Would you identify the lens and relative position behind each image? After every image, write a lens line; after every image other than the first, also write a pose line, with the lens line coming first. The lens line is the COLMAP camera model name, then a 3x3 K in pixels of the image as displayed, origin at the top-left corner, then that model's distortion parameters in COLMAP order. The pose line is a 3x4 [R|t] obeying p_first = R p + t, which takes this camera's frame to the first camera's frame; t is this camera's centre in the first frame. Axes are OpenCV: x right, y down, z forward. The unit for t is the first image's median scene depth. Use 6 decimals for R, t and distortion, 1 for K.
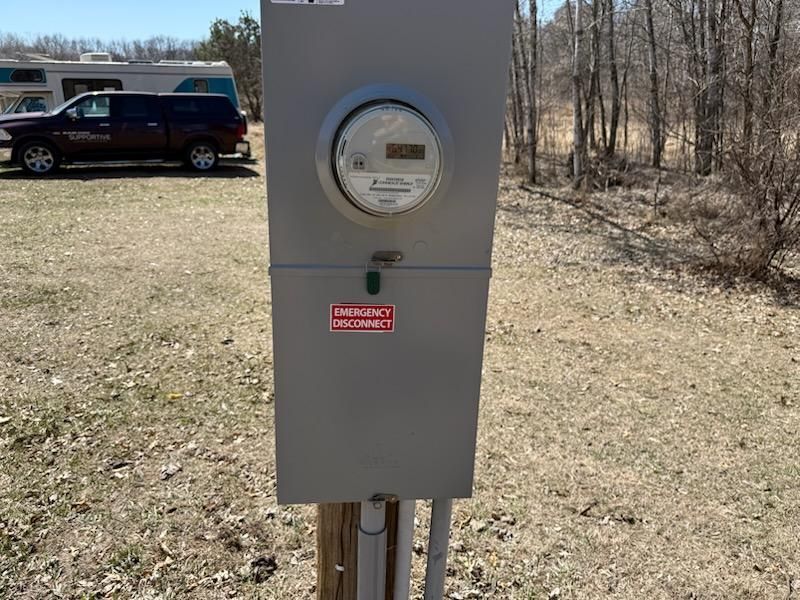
lens RADIAL K [[563.3, 0, 400.0], [0, 563.3, 300.0], [0, 0, 1]] dist [0.099350, -0.150754]
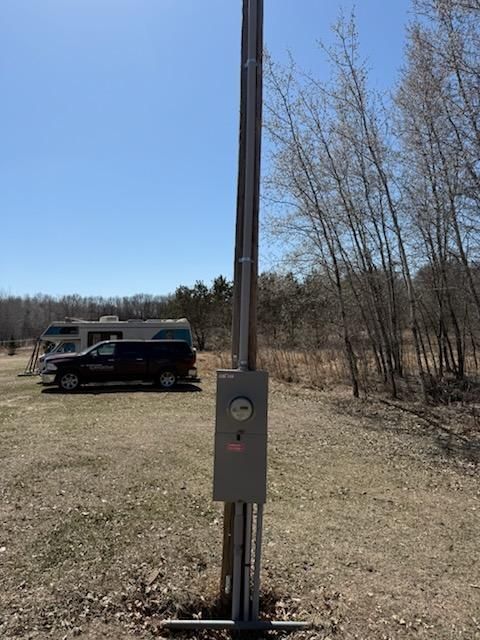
lens RADIAL K [[450.7, 0, 240.0], [0, 450.7, 320.0], [0, 0, 1]] dist [0.099350, -0.150754]
pose [[0.989052, -0.015300, -0.146774, 0.036847], [-0.037561, 0.935753, -0.350651, 0.025942], [0.142709, 0.352325, 0.924933, -0.189342]]
